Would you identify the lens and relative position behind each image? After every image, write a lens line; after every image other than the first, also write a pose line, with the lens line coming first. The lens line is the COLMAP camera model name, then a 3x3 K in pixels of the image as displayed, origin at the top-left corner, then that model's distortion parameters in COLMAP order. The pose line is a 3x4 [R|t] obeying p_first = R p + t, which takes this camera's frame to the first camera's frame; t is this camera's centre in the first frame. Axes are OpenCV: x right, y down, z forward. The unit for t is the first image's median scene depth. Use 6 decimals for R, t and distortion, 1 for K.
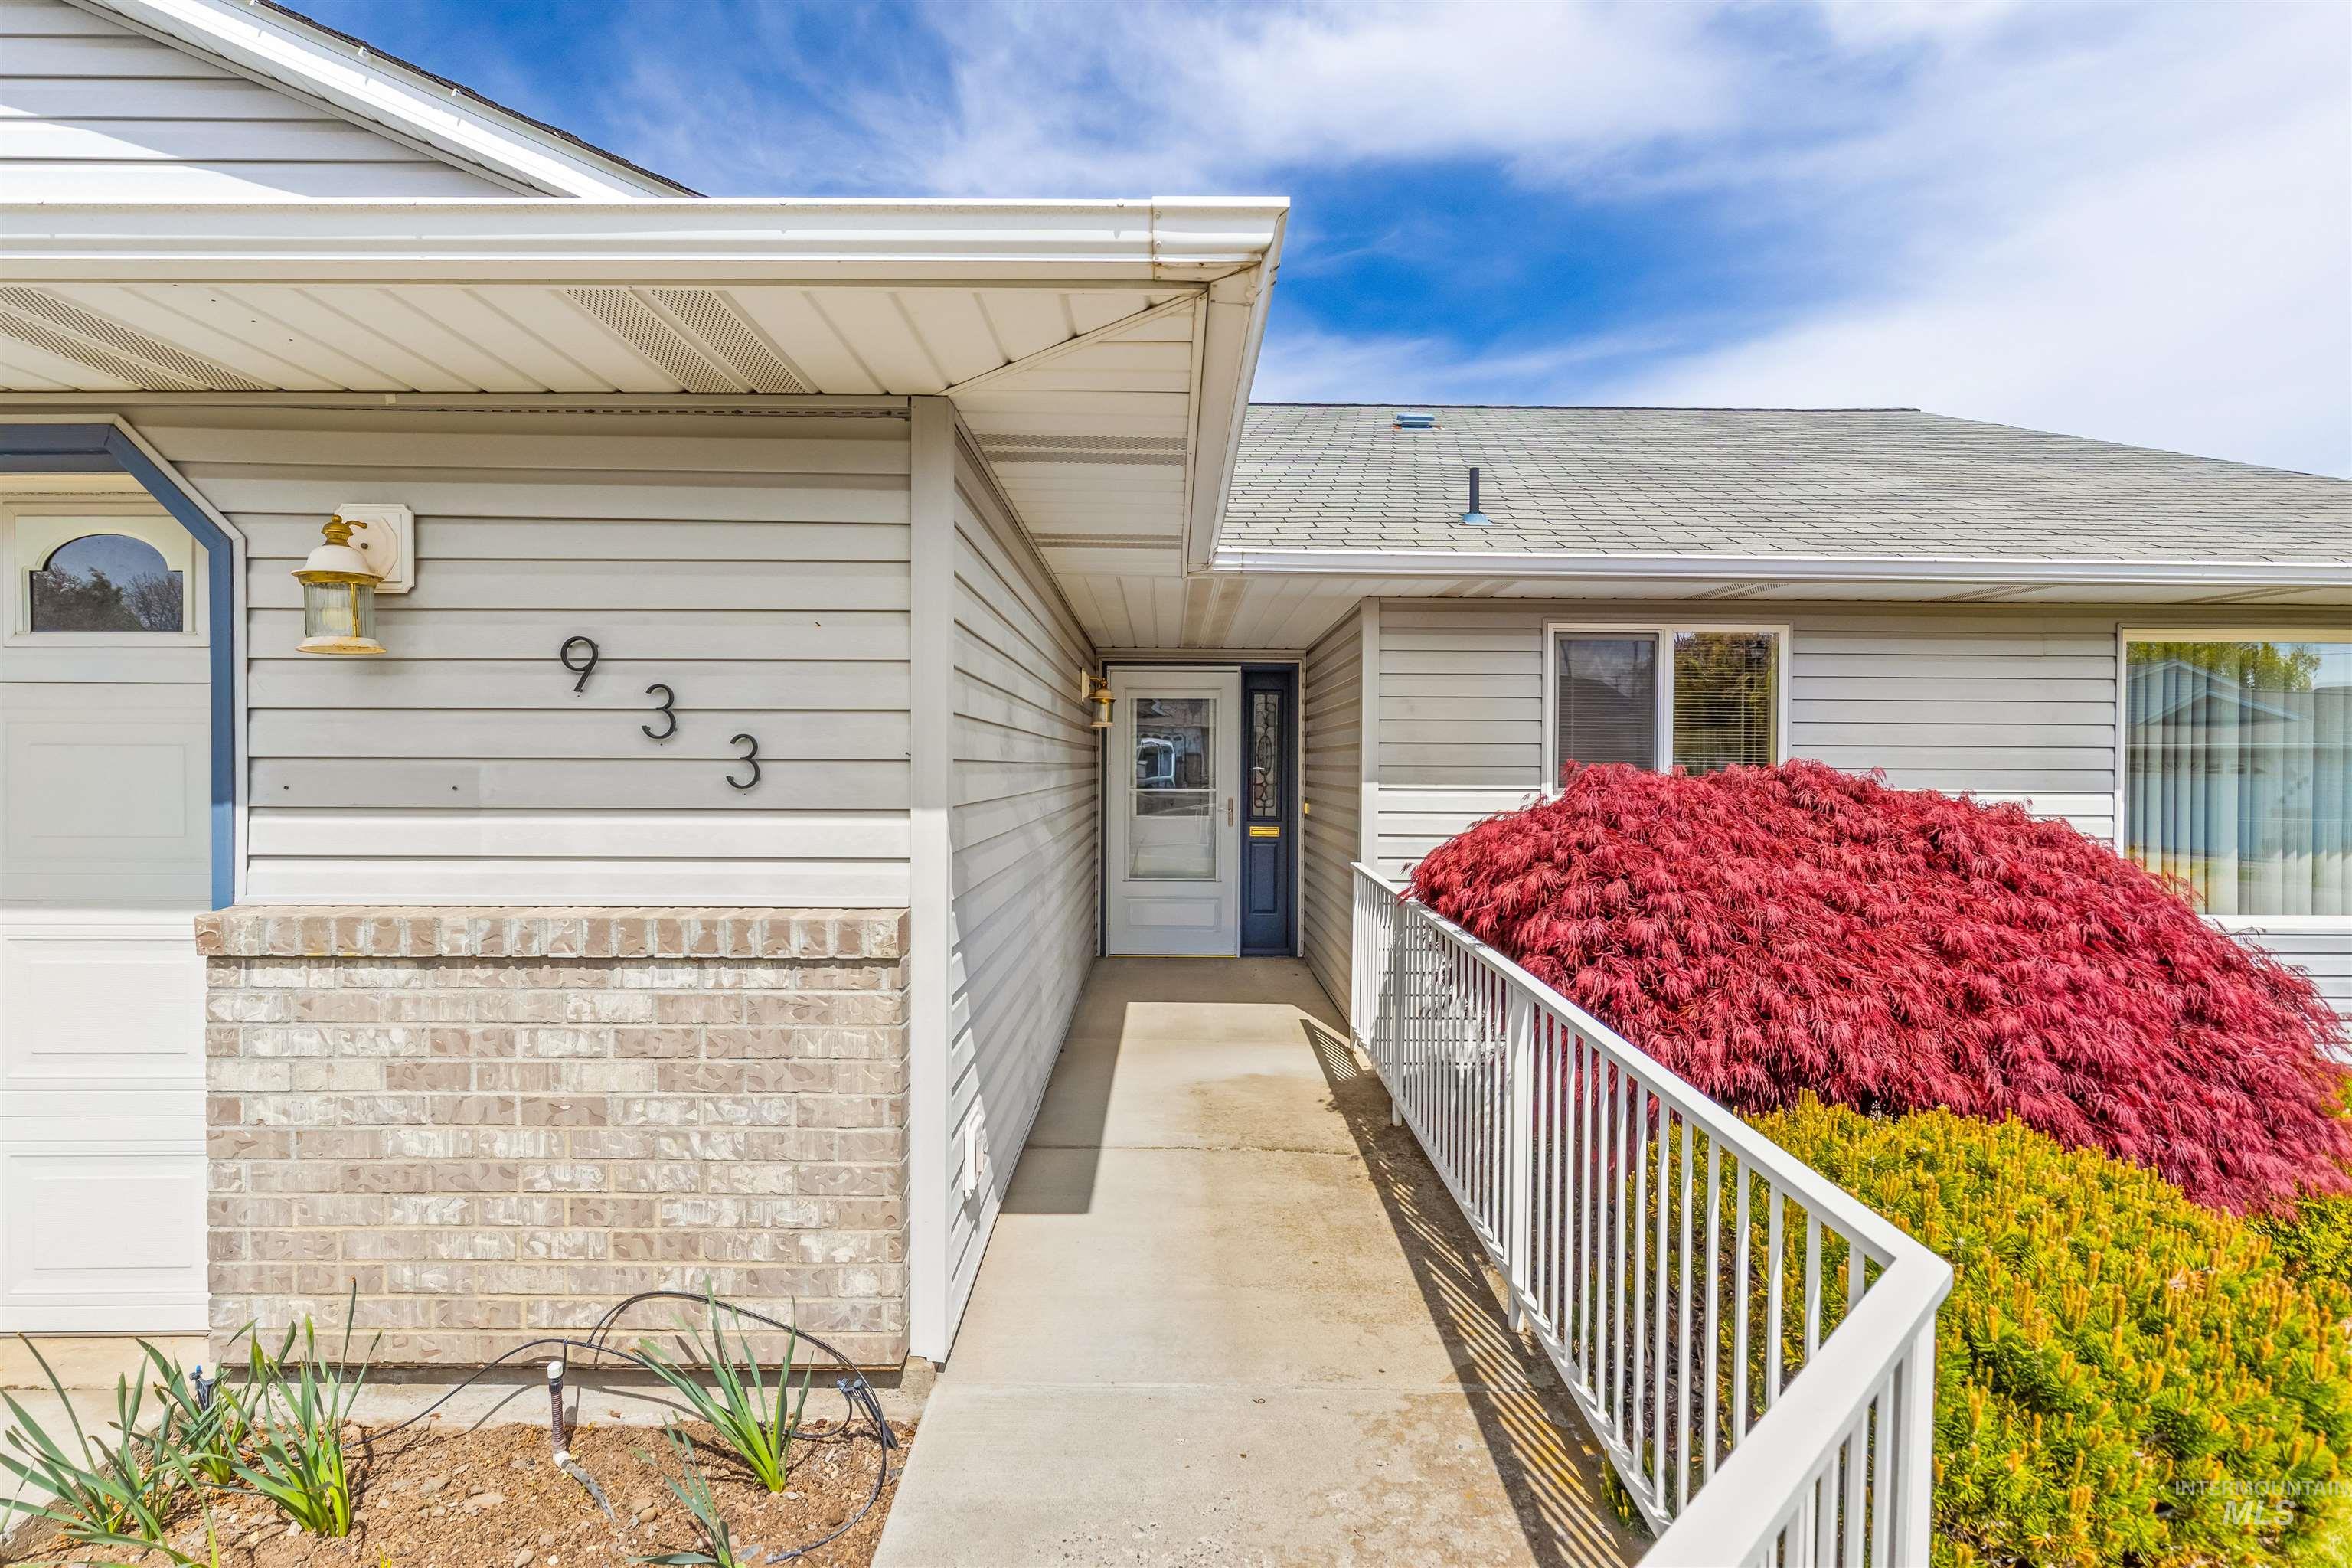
lens RADIAL K [[1123.8, 0, 1176.0], [0, 1123.8, 784.0], [0, 0, 1]] dist [0.000448, -0.000060]
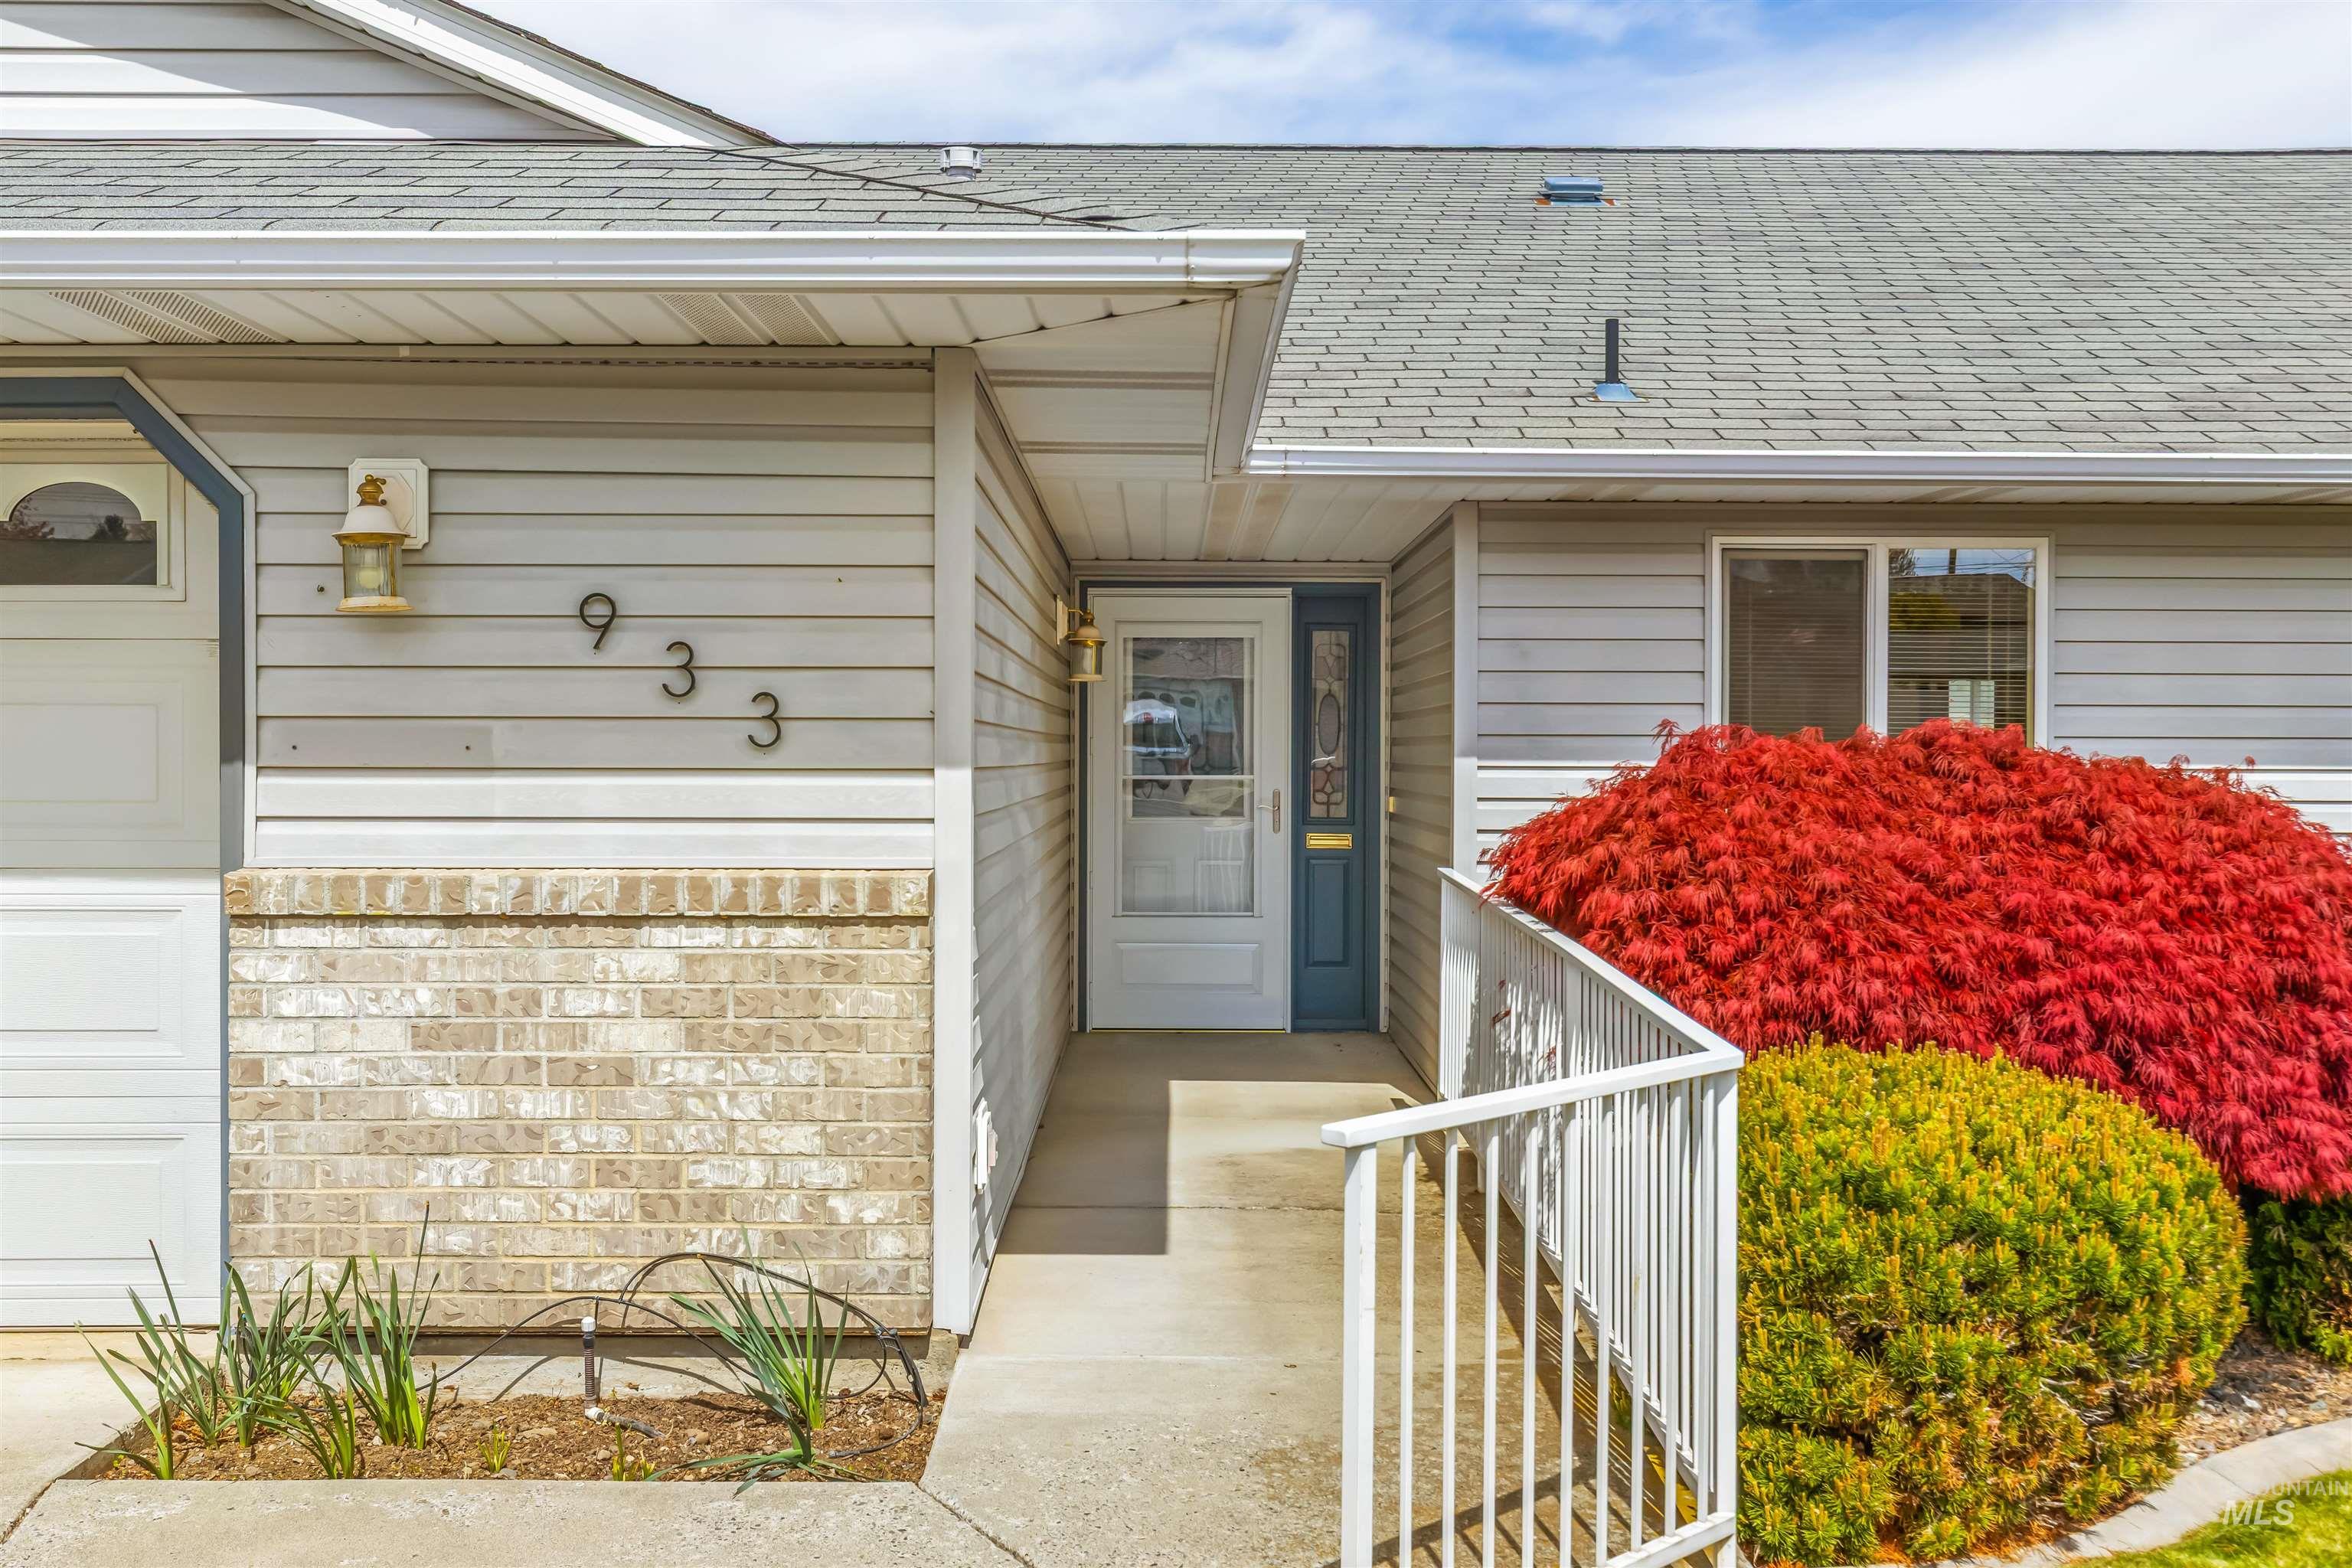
lens RADIAL K [[2318.1, 0, 1176.0], [0, 2318.1, 784.0], [0, 0, 1]] dist [0.028457, -0.005540]
pose [[0.999997, -0.001495, -0.001668, -0.022171], [0.001487, 0.999988, -0.004586, 0.045891], [0.001675, 0.004583, 0.999988, -1.028143]]
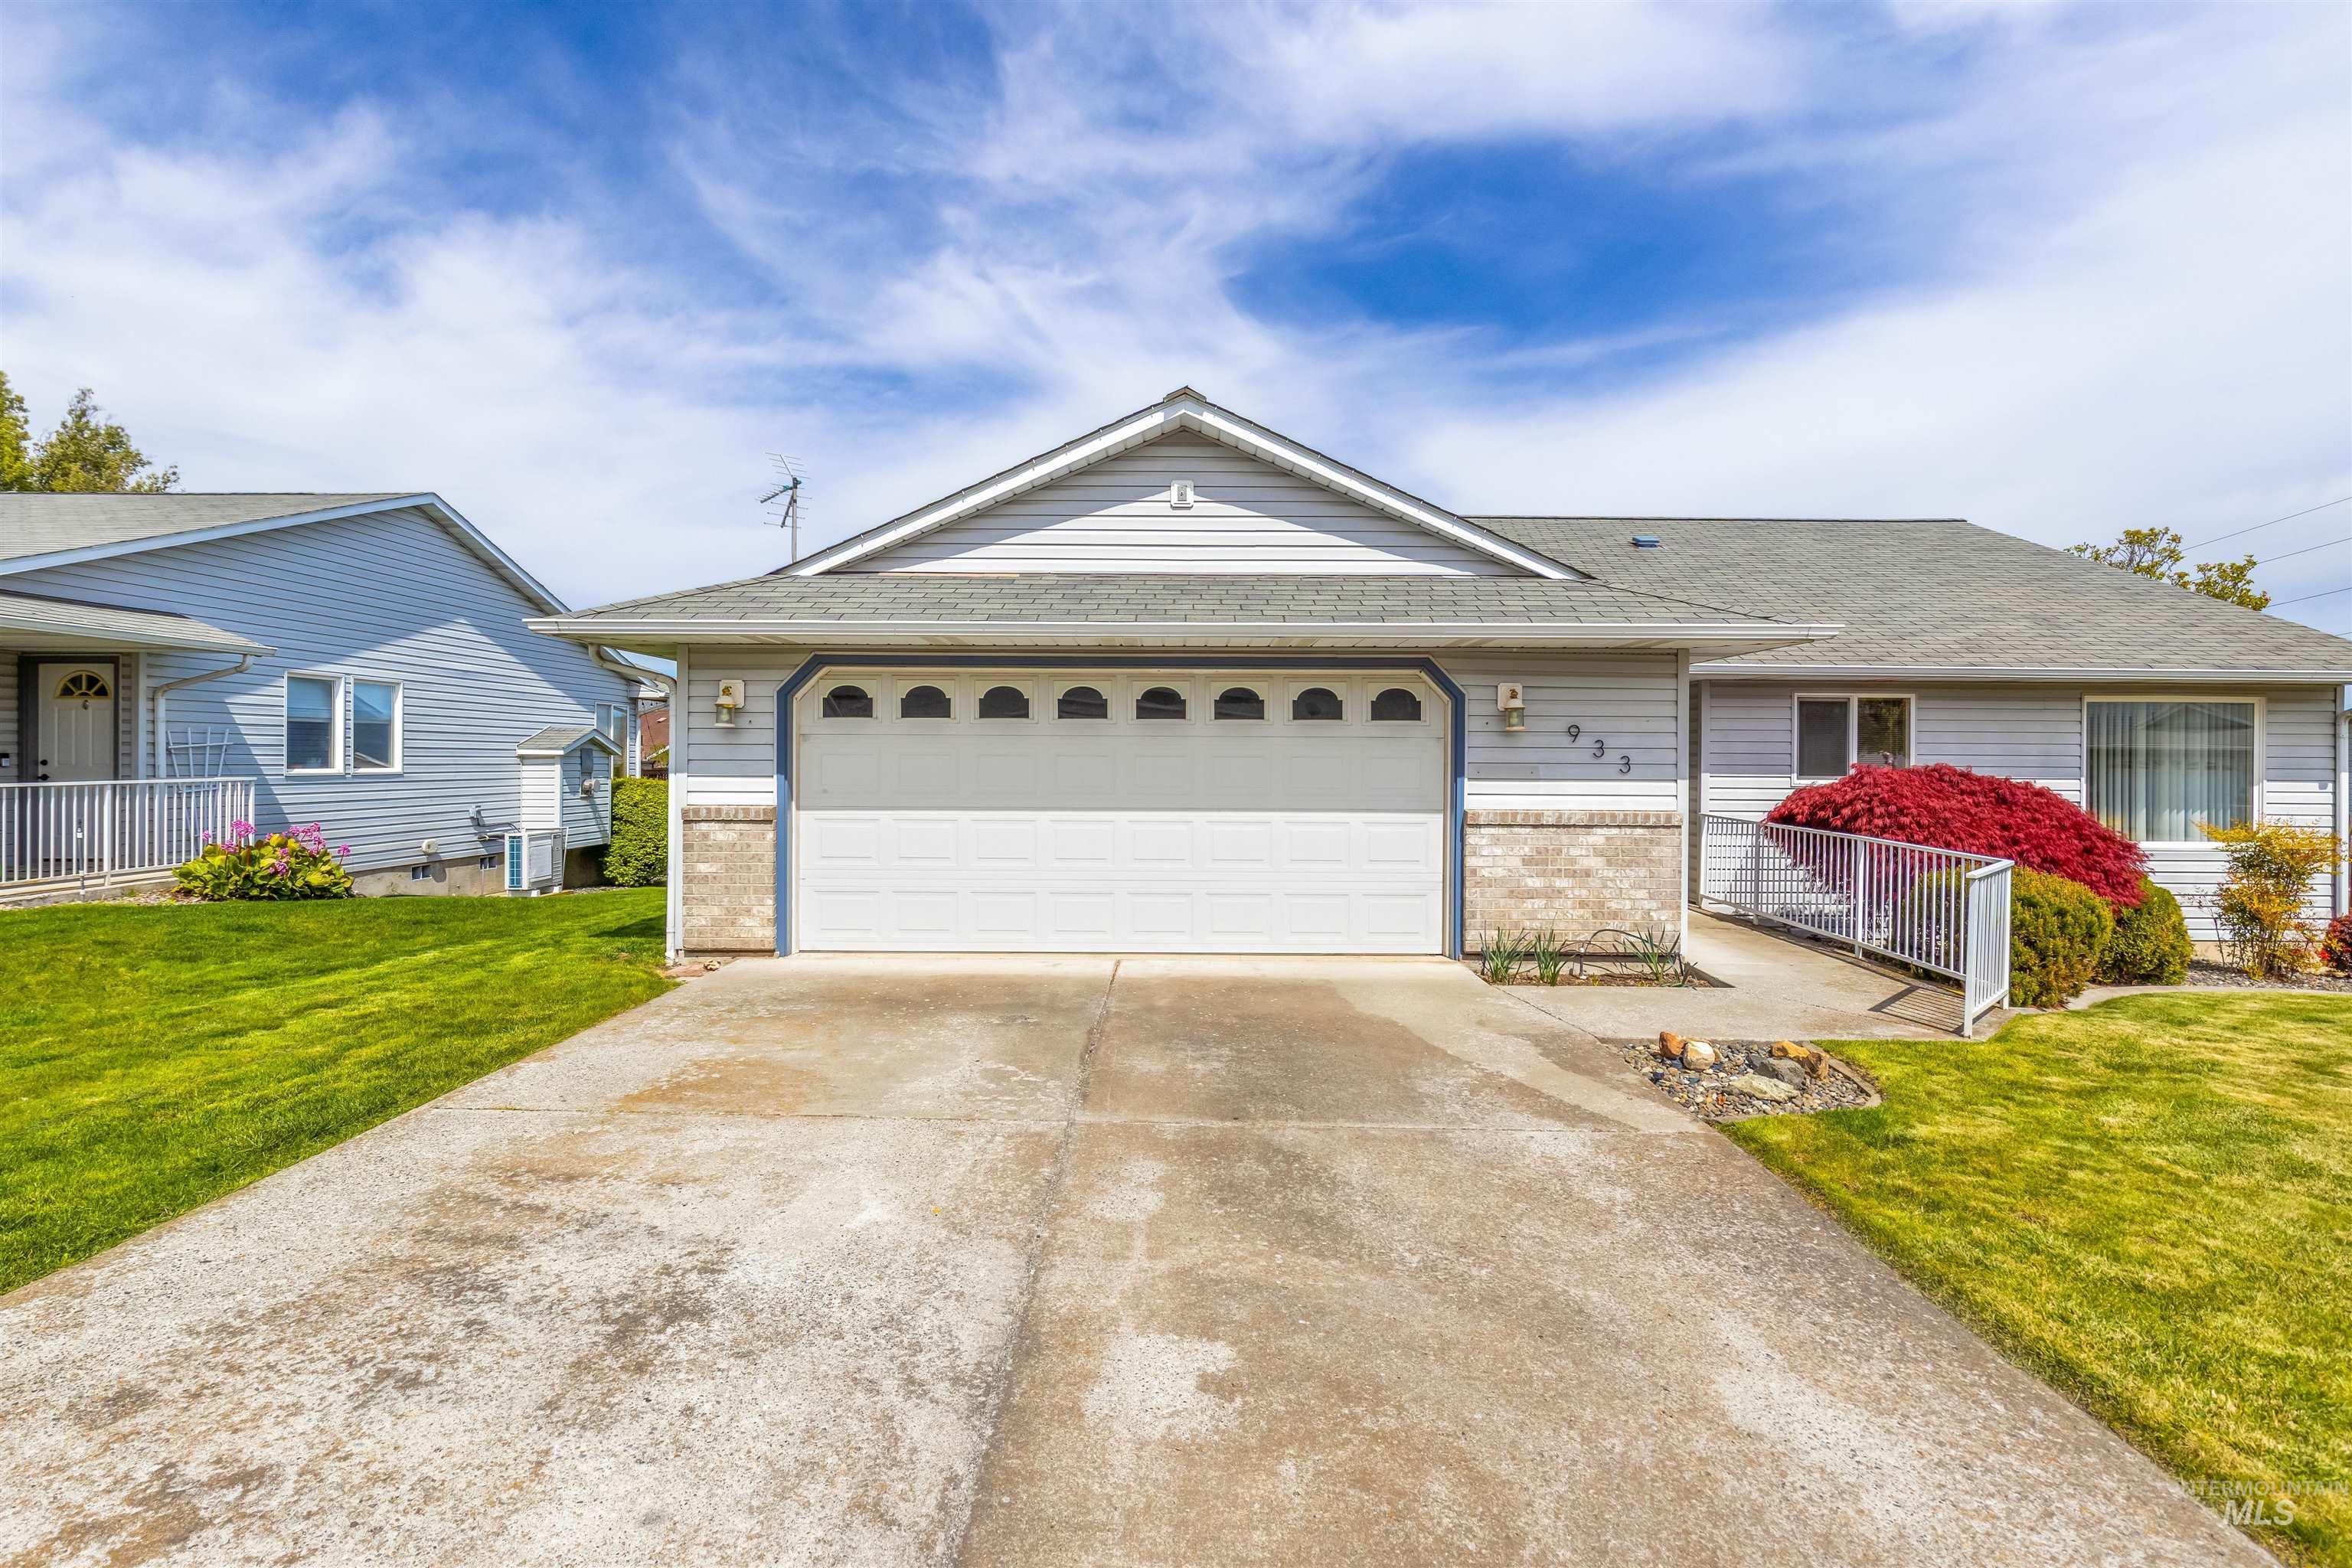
lens RADIAL K [[1165.2, 0, 1200.4], [0, 1165.2, 769.4], [0, 0, 1]] dist [-0.013349, 0.008758]
pose [[0.999960, 0.002996, -0.008475, -1.555078], [-0.003075, 0.999952, -0.009343, 0.028415], [0.008446, 0.009368, 0.999920, -2.282748]]
